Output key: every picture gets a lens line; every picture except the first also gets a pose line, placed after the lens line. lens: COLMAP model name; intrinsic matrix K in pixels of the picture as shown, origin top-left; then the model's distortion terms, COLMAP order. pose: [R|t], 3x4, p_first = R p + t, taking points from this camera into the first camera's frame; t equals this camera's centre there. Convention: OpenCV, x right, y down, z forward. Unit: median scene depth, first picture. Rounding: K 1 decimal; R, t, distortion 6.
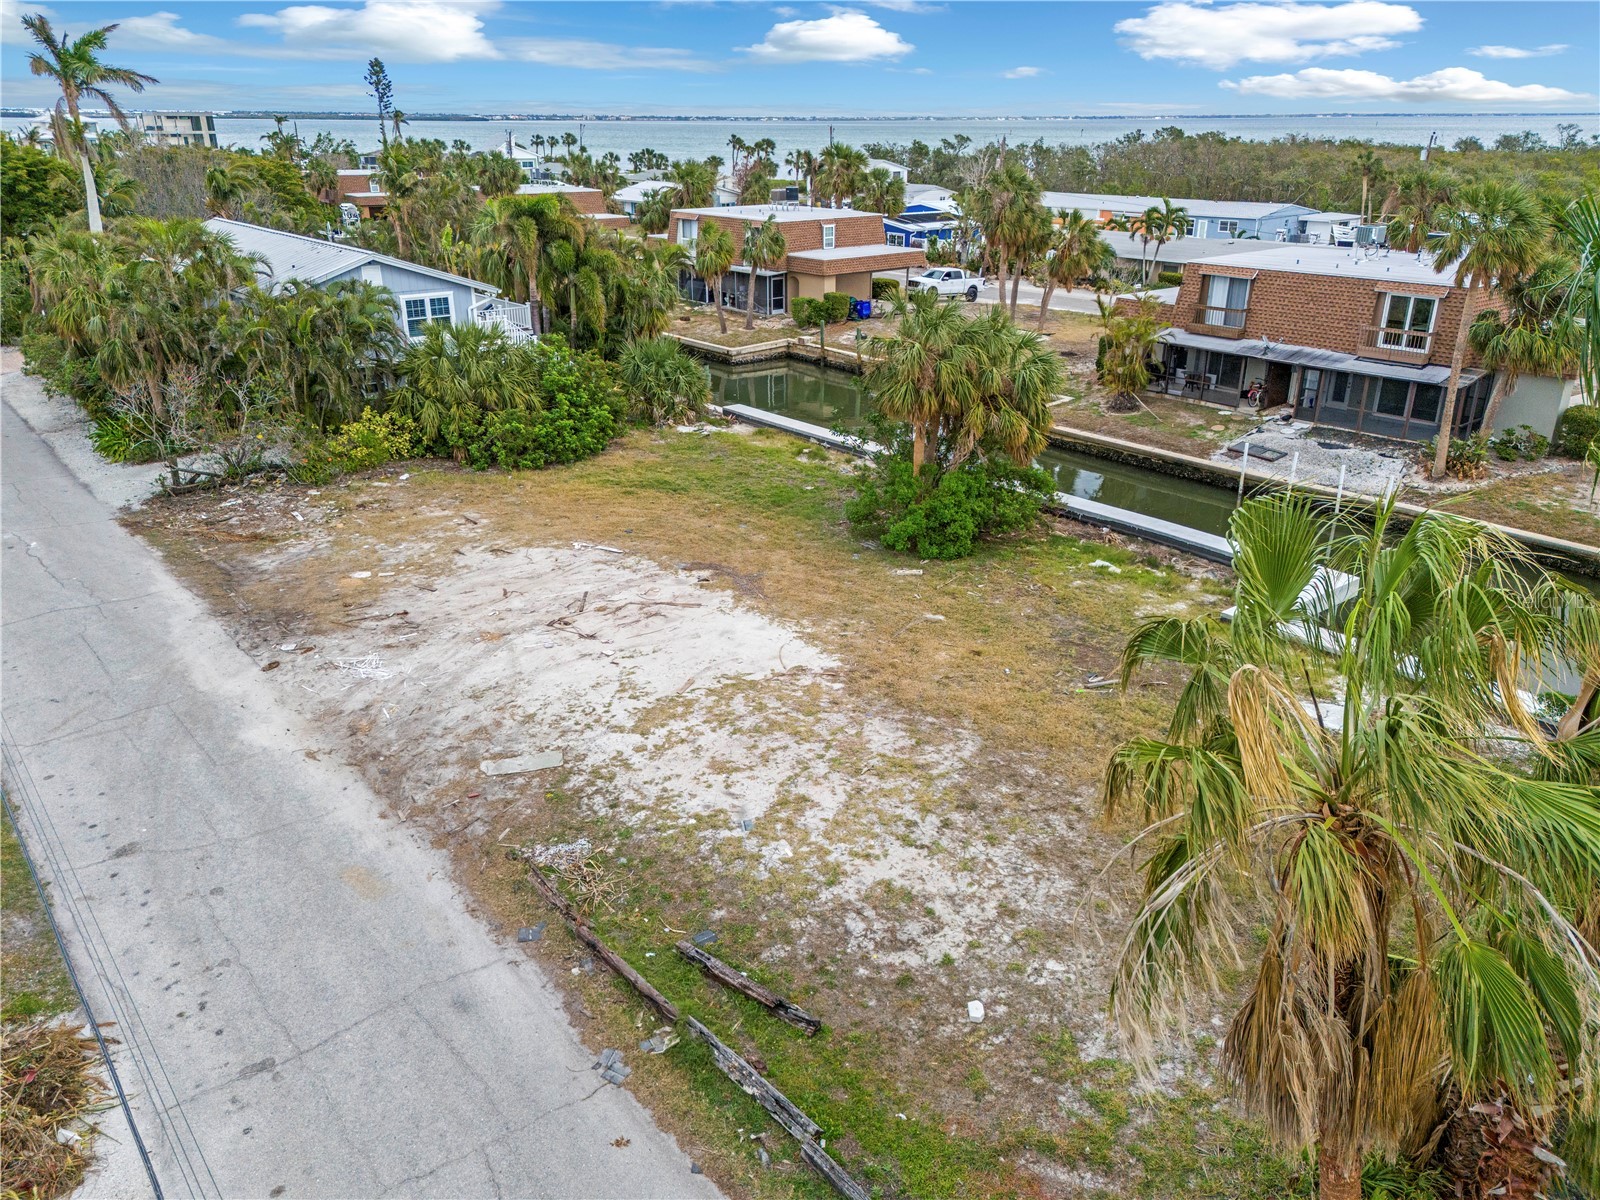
lens RADIAL K [[1166.7, 0, 800.0], [0, 1166.7, 600.0], [0, 0, 1]] dist [0.051994, -0.033275]
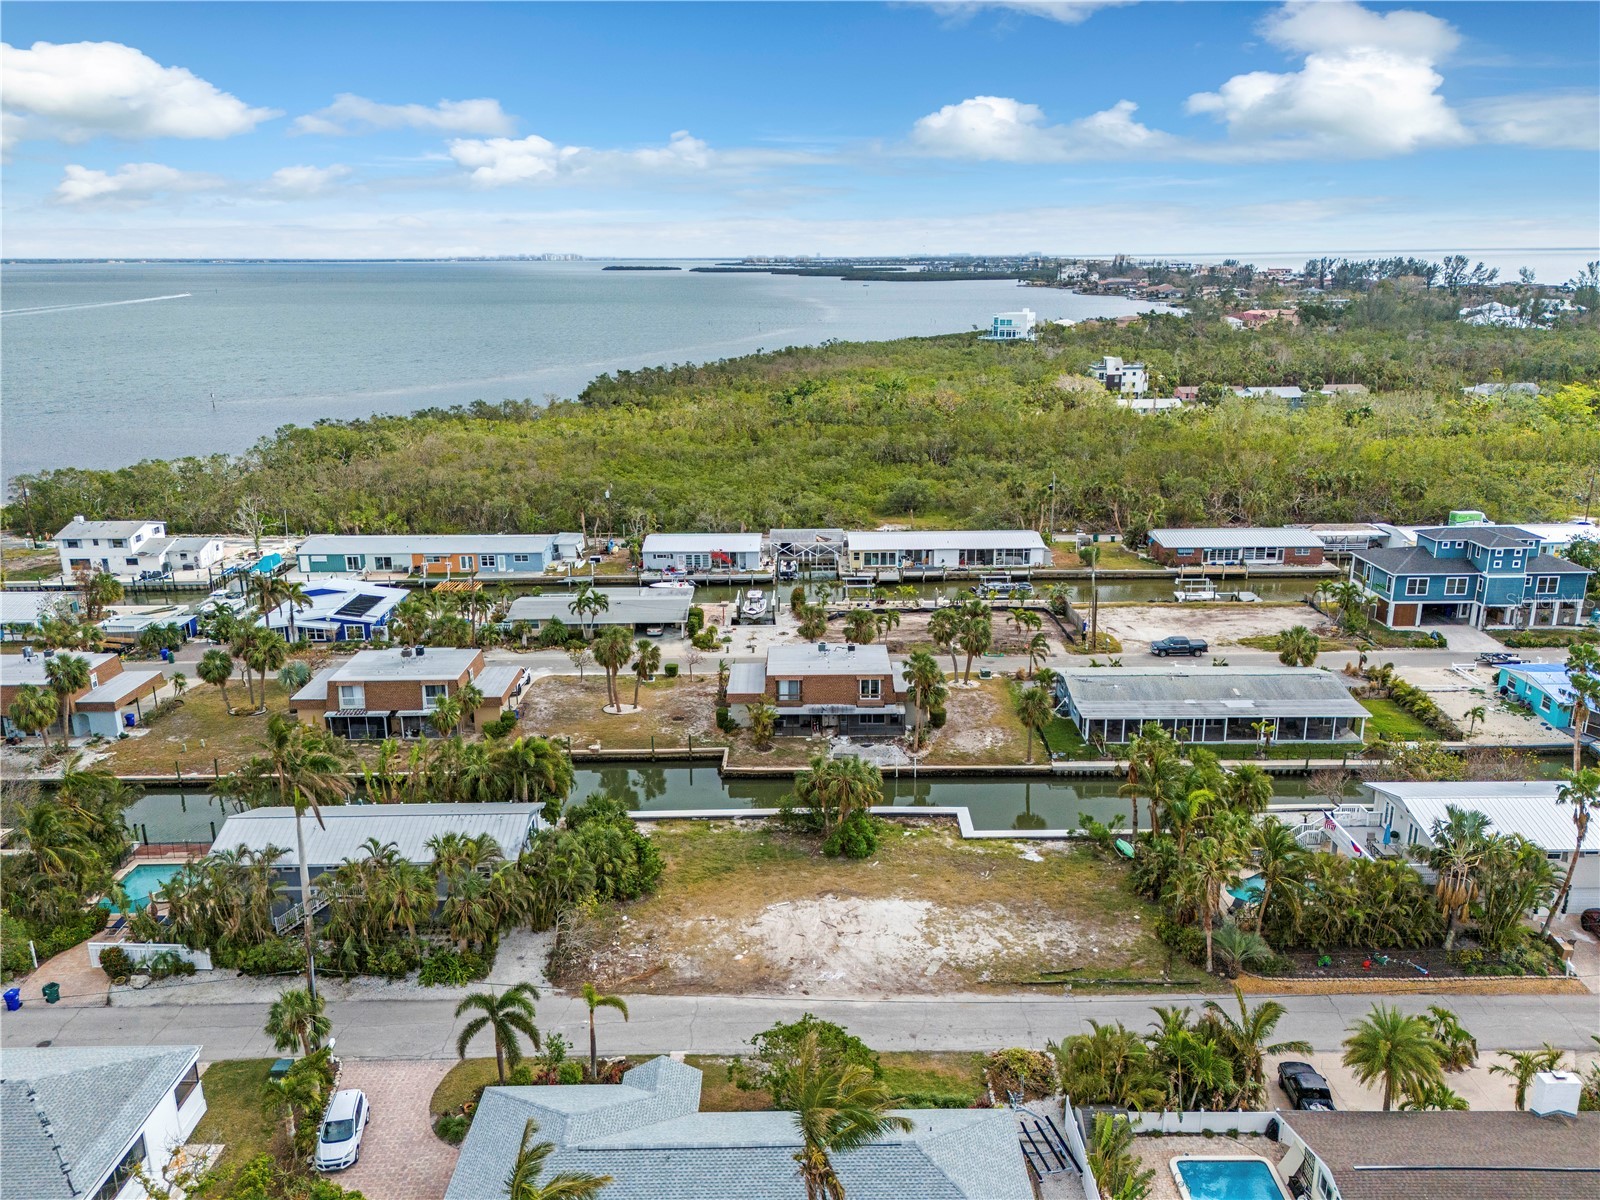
lens RADIAL K [[1166.7, 0, 800.0], [0, 1166.7, 600.0], [0, 0, 1]] dist [0.051994, -0.033275]
pose [[0.637325, -0.215265, 0.739917, -2.126913], [0.301933, 0.953173, 0.017240, -0.797113], [-0.708980, 0.212418, 0.672477, -0.896948]]
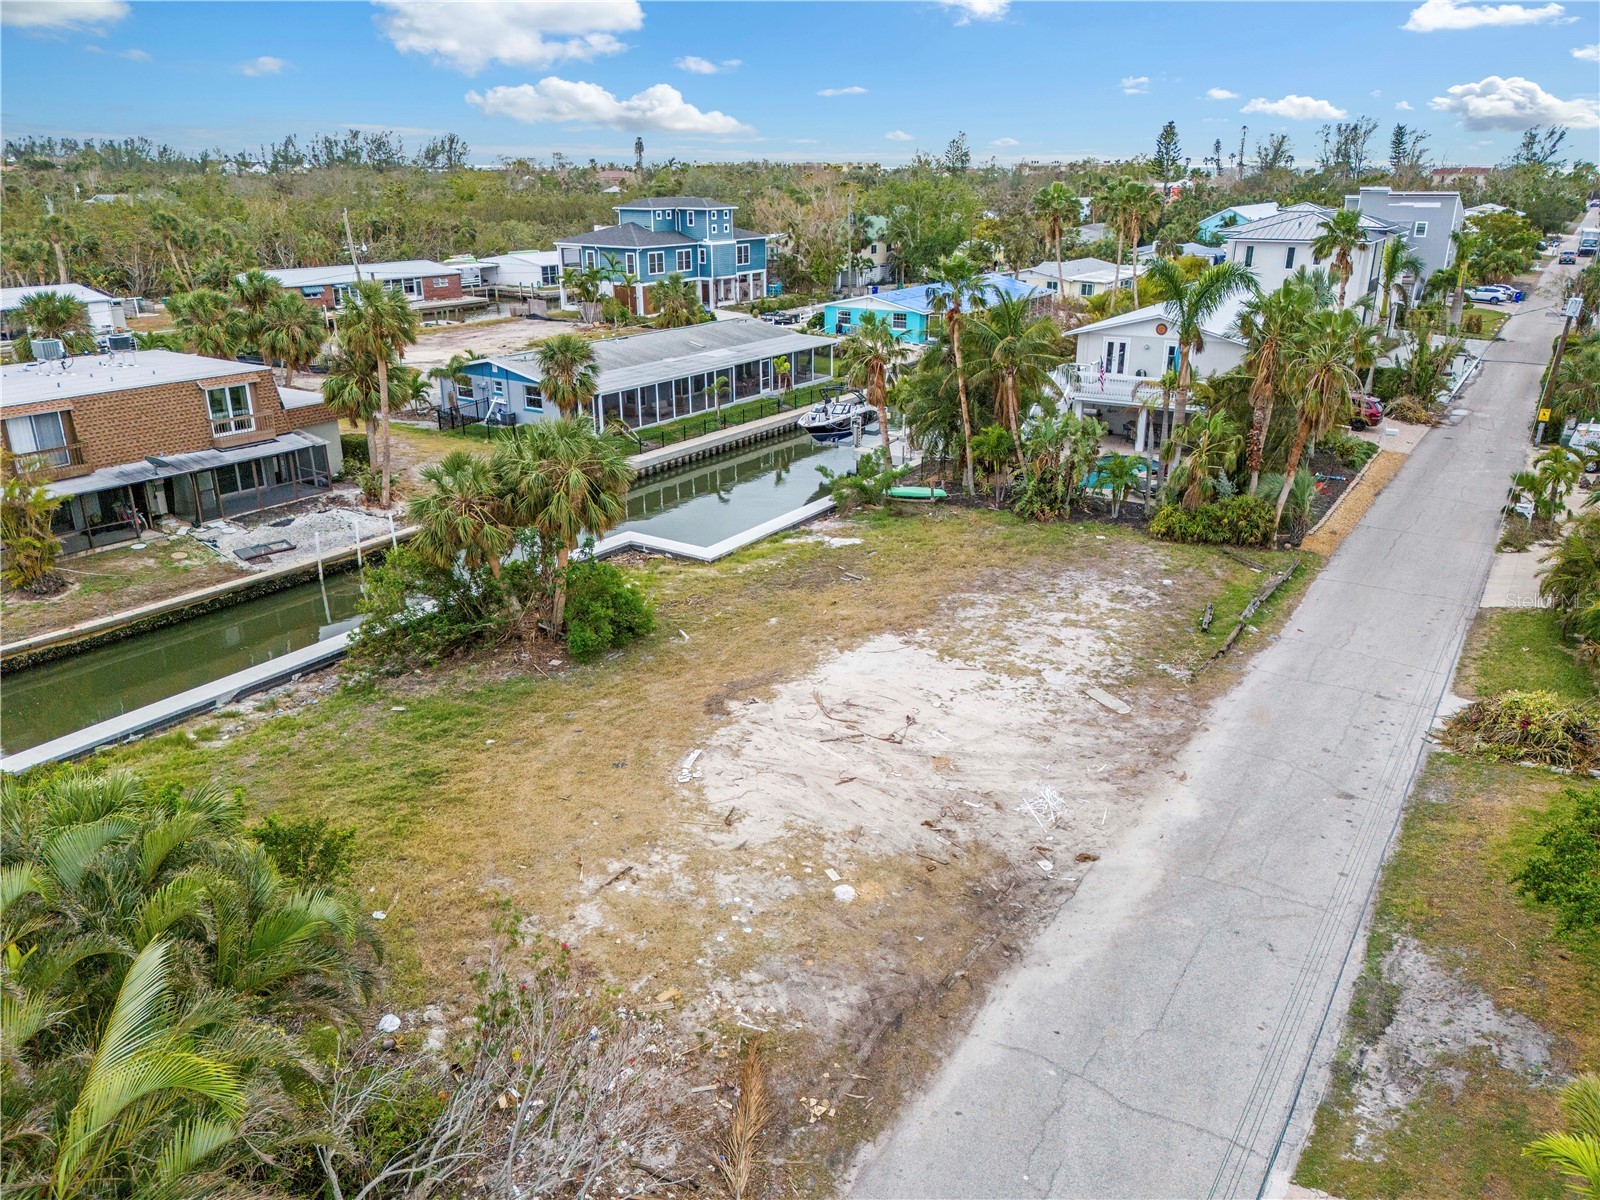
lens RADIAL K [[1166.7, 0, 800.0], [0, 1166.7, 600.0], [0, 0, 1]] dist [0.051994, -0.033275]
pose [[-0.293396, -0.332943, 0.896140, -1.128499], [0.361380, 0.829212, 0.426393, -0.588788], [-0.885055, 0.448949, -0.122969, 1.190757]]
